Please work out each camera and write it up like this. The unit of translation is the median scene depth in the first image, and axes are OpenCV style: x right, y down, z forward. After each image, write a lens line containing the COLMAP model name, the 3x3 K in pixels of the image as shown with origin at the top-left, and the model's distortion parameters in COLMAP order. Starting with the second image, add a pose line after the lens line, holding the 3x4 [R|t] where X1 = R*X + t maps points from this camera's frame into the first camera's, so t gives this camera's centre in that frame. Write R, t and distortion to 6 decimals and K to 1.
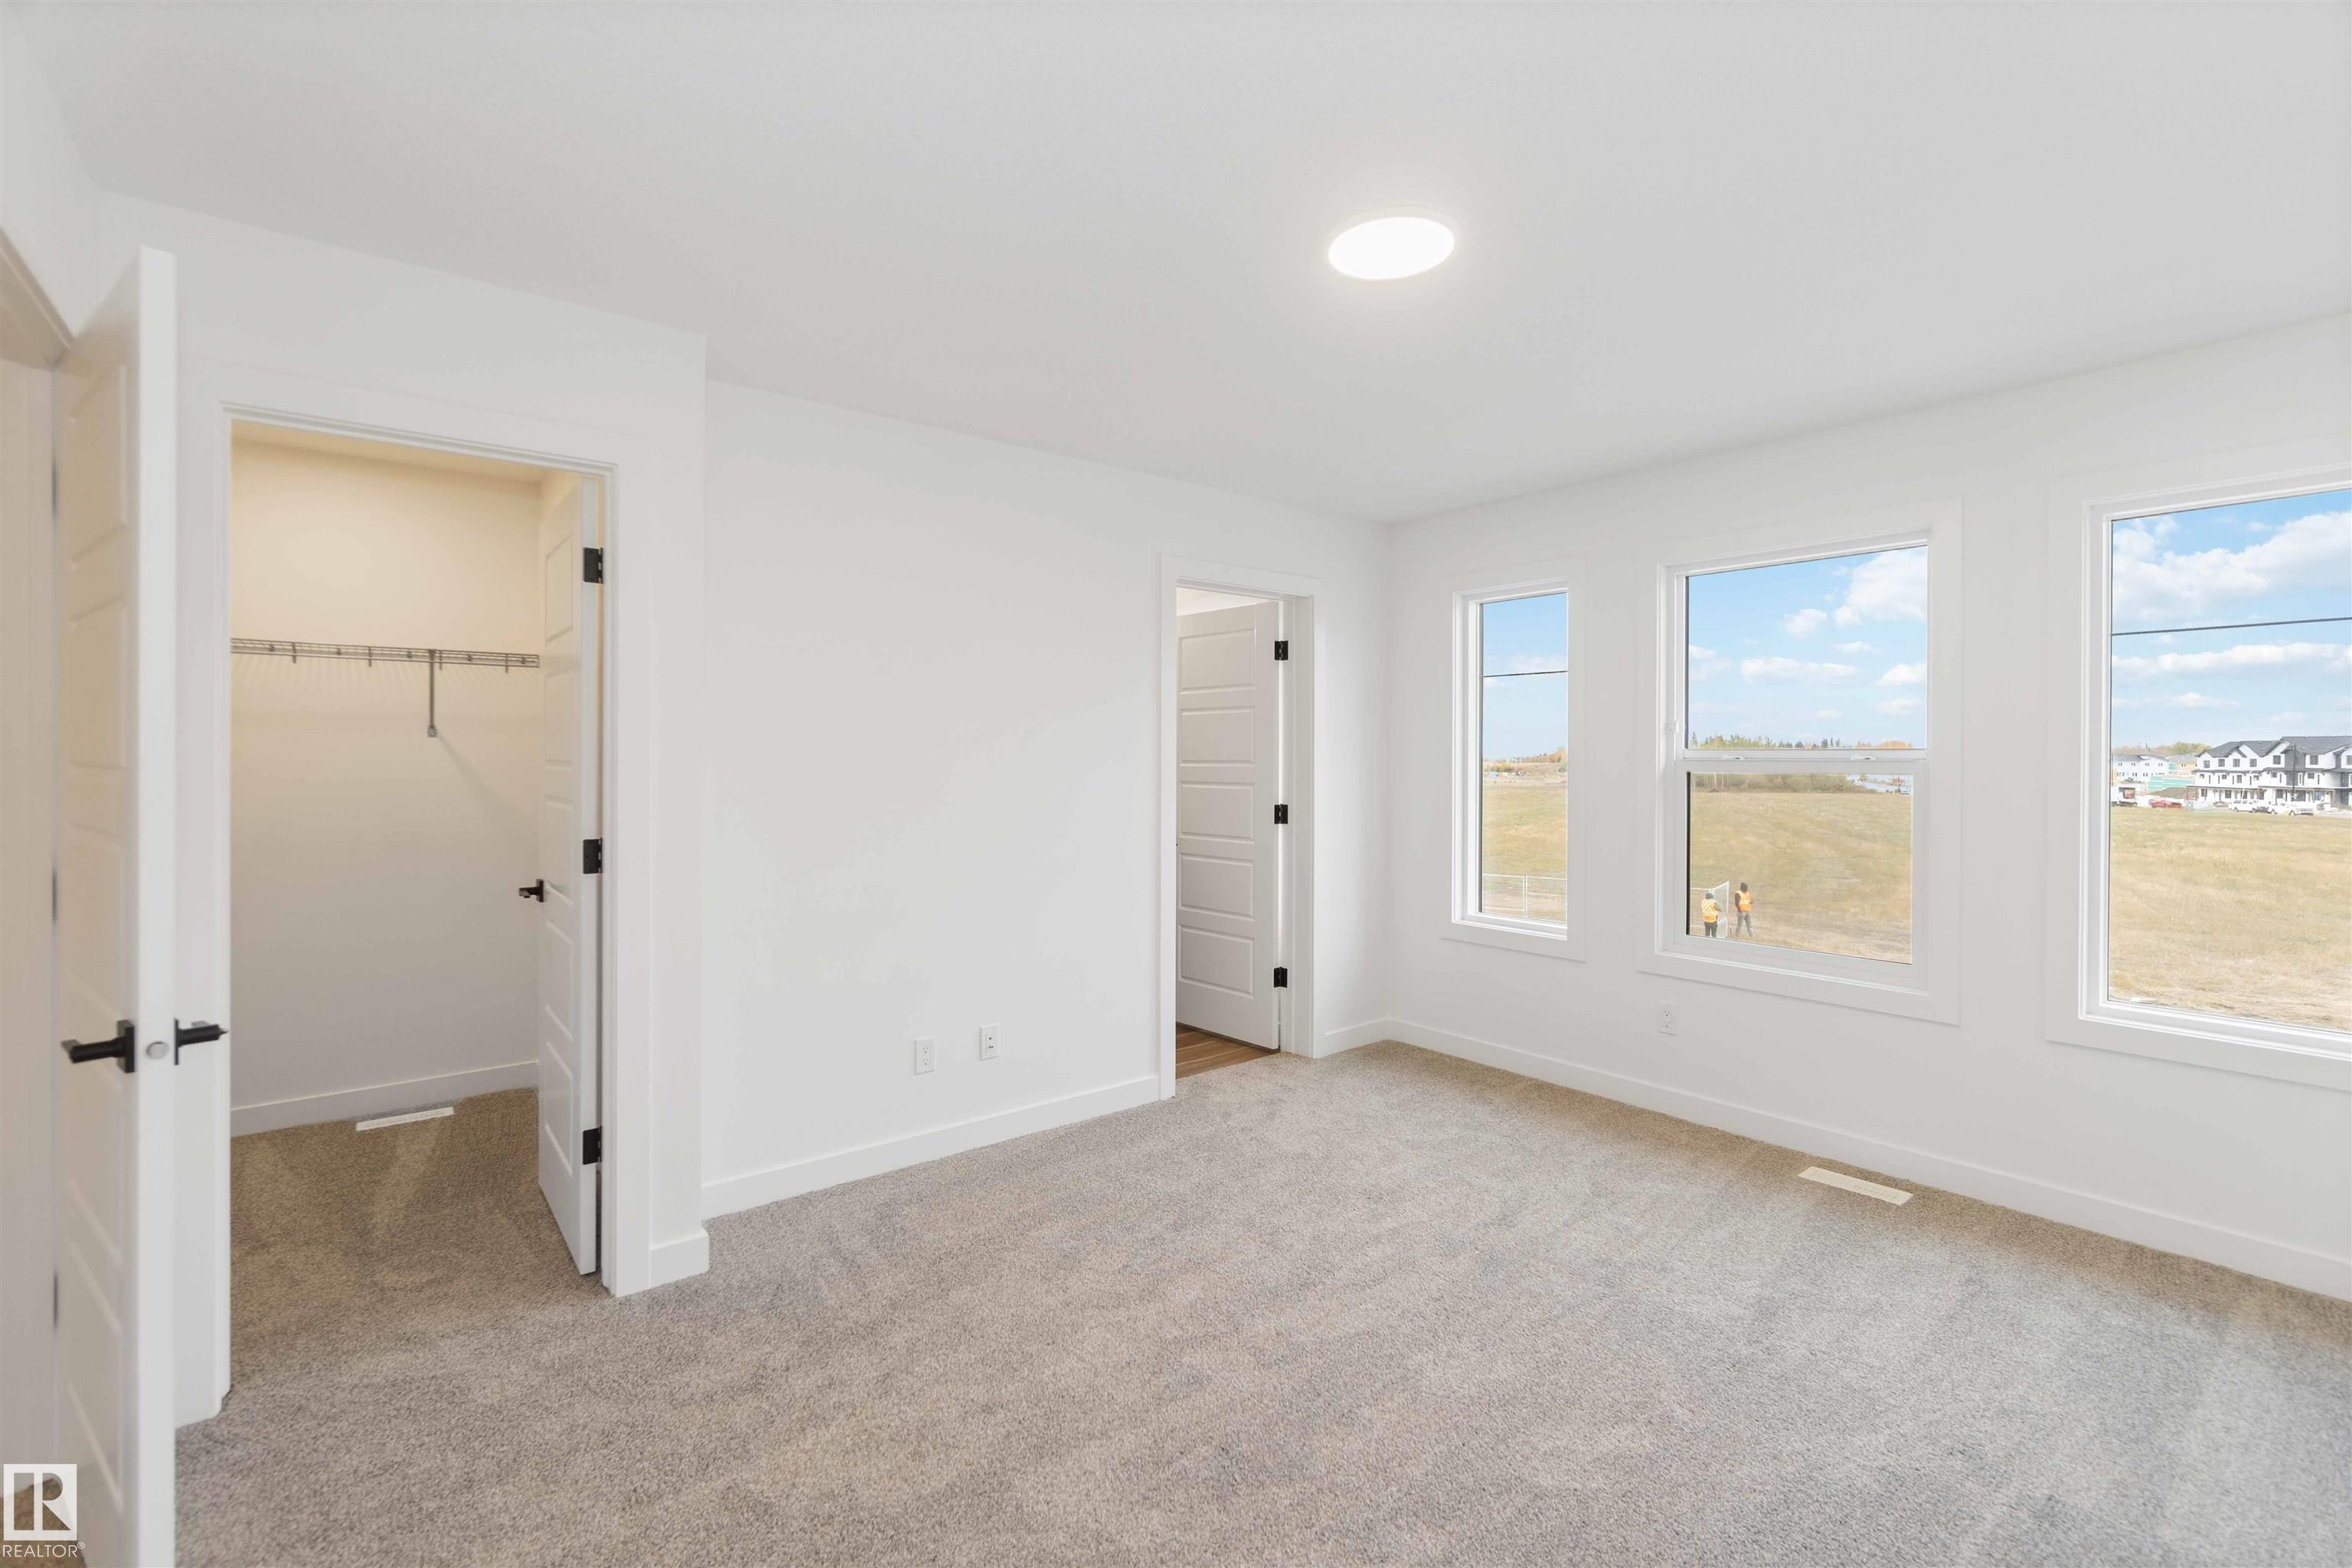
lens RADIAL K [[1027.0, 0, 1169.4], [0, 1027.0, 768.4], [0, 0, 1]] dist [-0.001421, -0.000659]
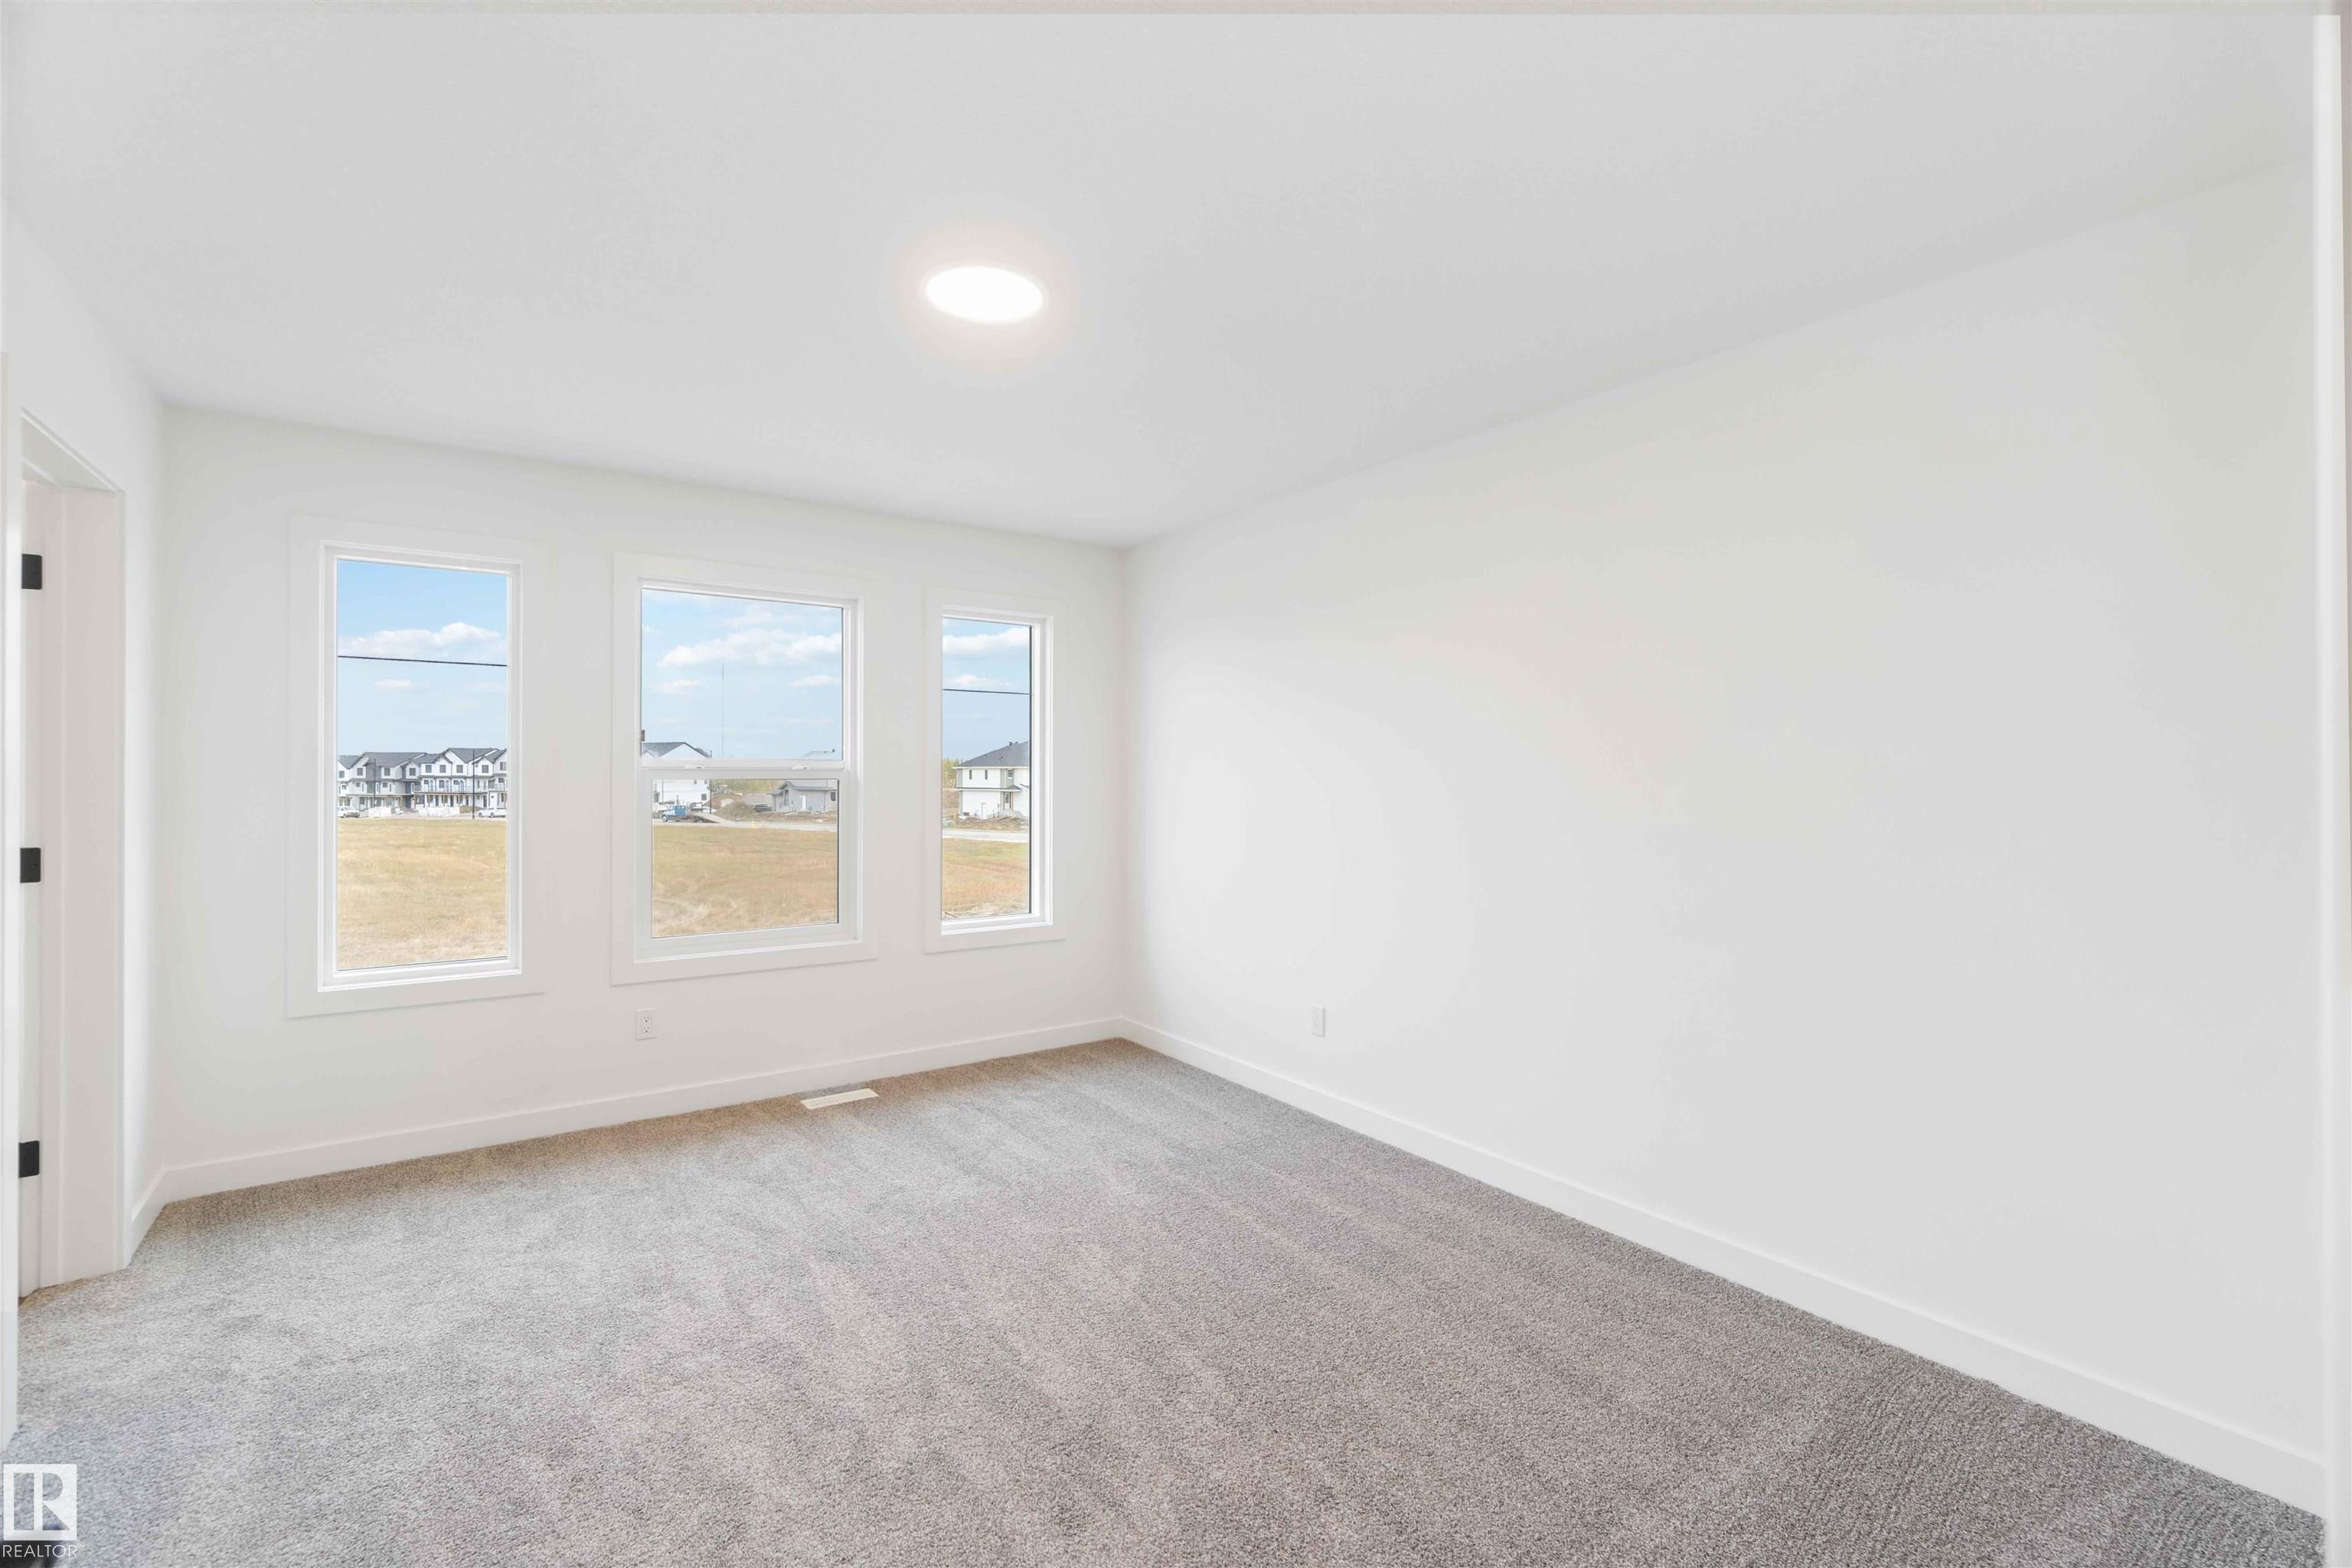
lens RADIAL K [[1011.3, 0, 1168.6], [0, 1011.3, 770.4], [0, 0, 1]] dist [-0.006597, 0.000579]
pose [[0.061180, 0.001229, 0.998126, -0.475529], [0.008596, 0.999962, -0.001759, -0.001372], [-0.998090, 0.008687, 0.061167, 0.415828]]
